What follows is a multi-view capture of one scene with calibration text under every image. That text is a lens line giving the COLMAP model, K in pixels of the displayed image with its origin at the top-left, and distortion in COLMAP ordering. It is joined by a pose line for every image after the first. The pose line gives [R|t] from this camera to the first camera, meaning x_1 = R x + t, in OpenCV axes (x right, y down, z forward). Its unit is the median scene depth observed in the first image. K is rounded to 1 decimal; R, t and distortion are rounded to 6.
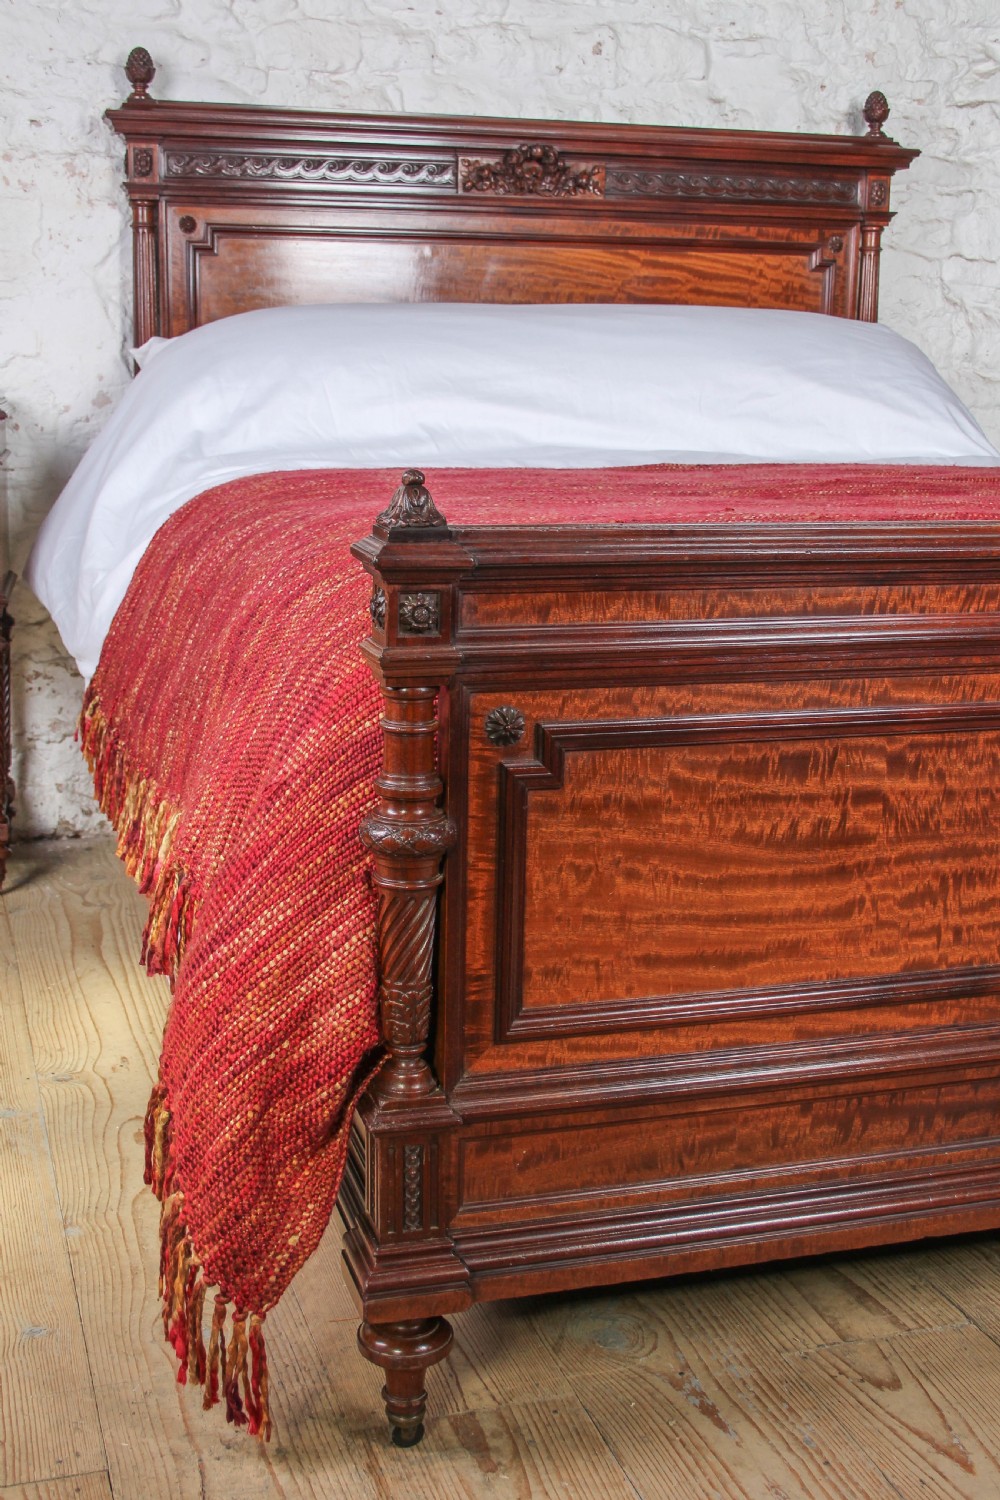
lens RADIAL K [[1808.8, 0, 494.3], [0, 1808.8, 753.3], [0, 0, 1]] dist [-0.060633, 0.033692]
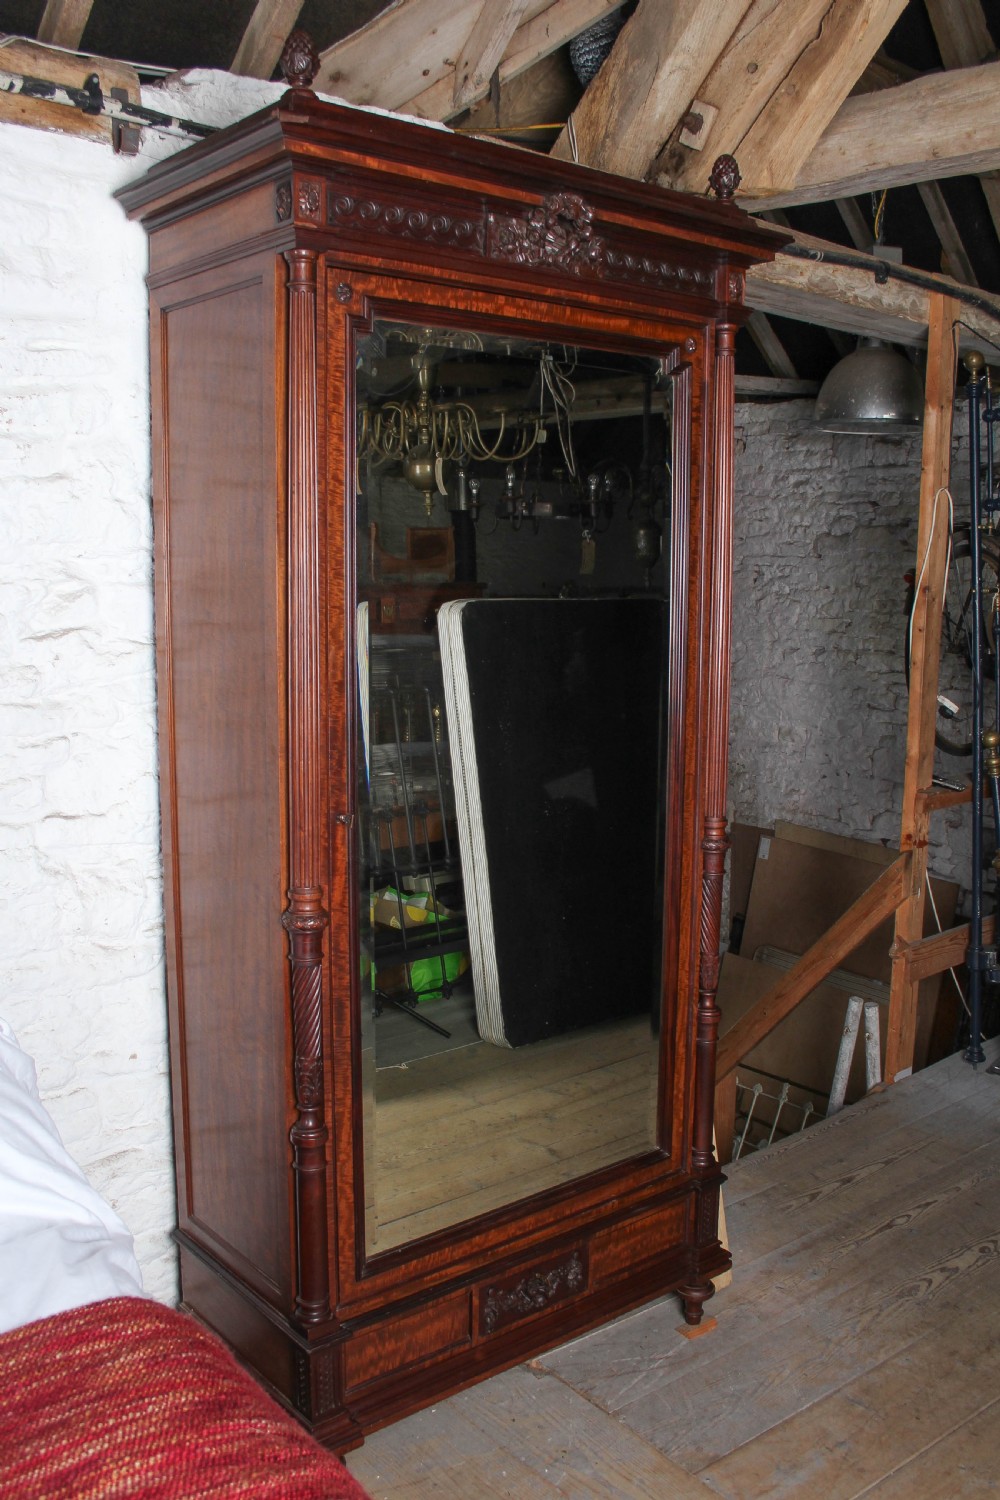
lens RADIAL K [[1353.4, 0, 500.0], [0, 1353.4, 750.0], [0, 0, 1]] dist [-0.151635, 0.121963]
pose [[0.924205, -0.067101, 0.375956, 0.522818], [0.090008, 0.994983, -0.043681, -0.623054], [-0.371139, 0.074209, 0.925607, 0.871481]]
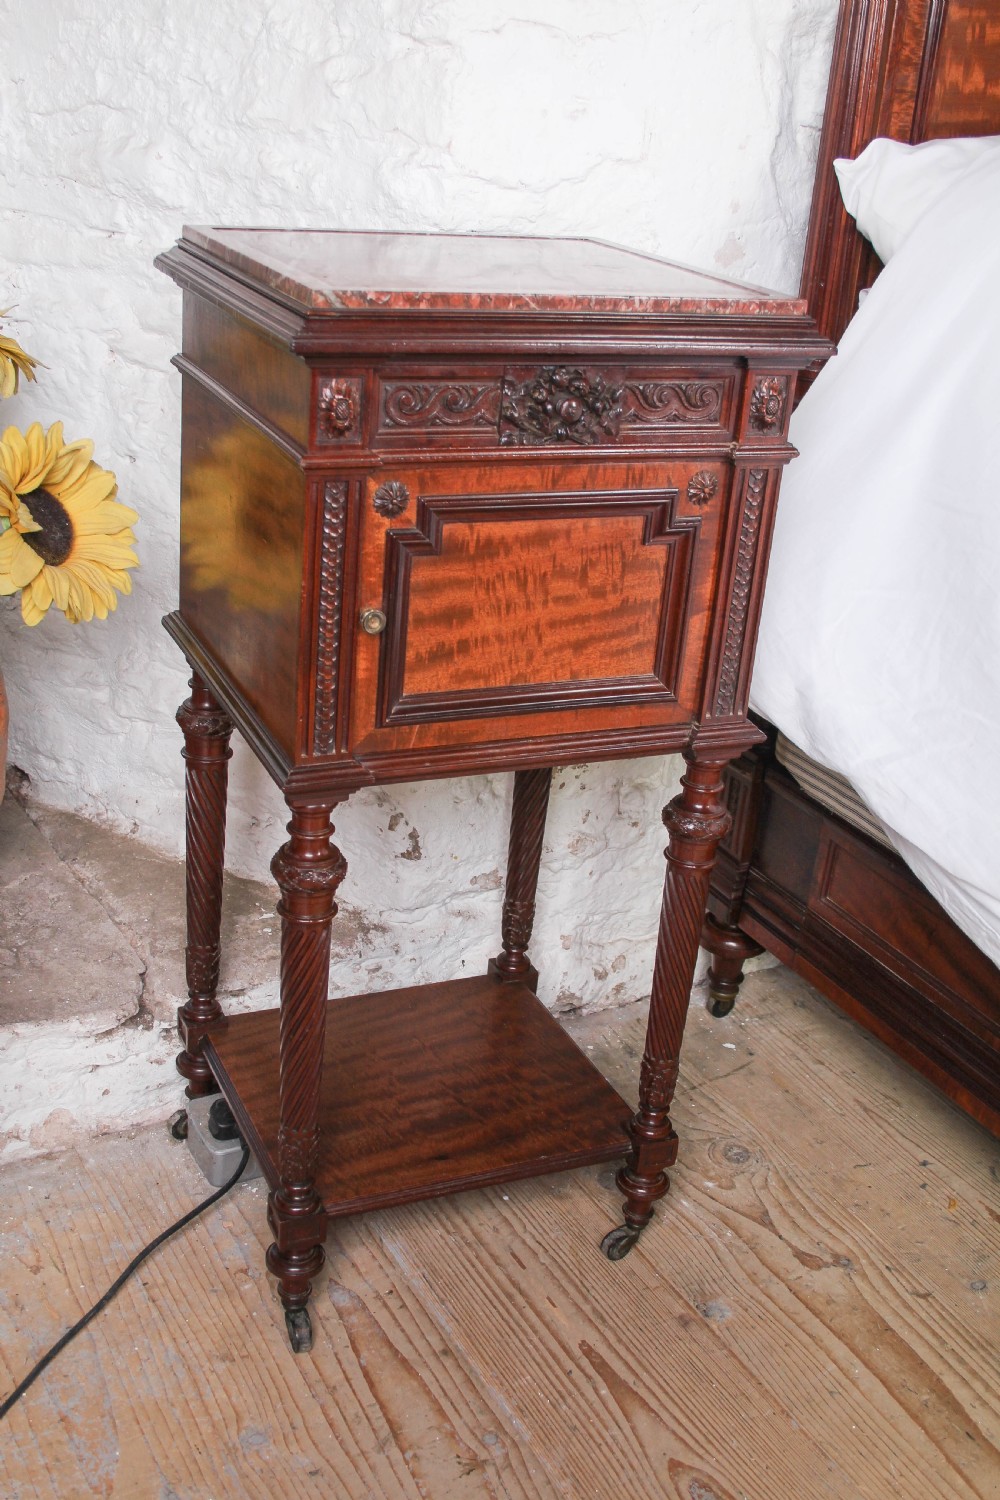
lens RADIAL K [[1722.9, 0, 500.0], [0, 1722.9, 750.0], [0, 0, 1]] dist [-0.071854, 0.050659]
pose [[0.978530, -0.020941, 0.205040, -0.795836], [-0.019923, 0.980557, 0.195222, -0.310980], [-0.205141, -0.195116, 0.959087, 1.068084]]
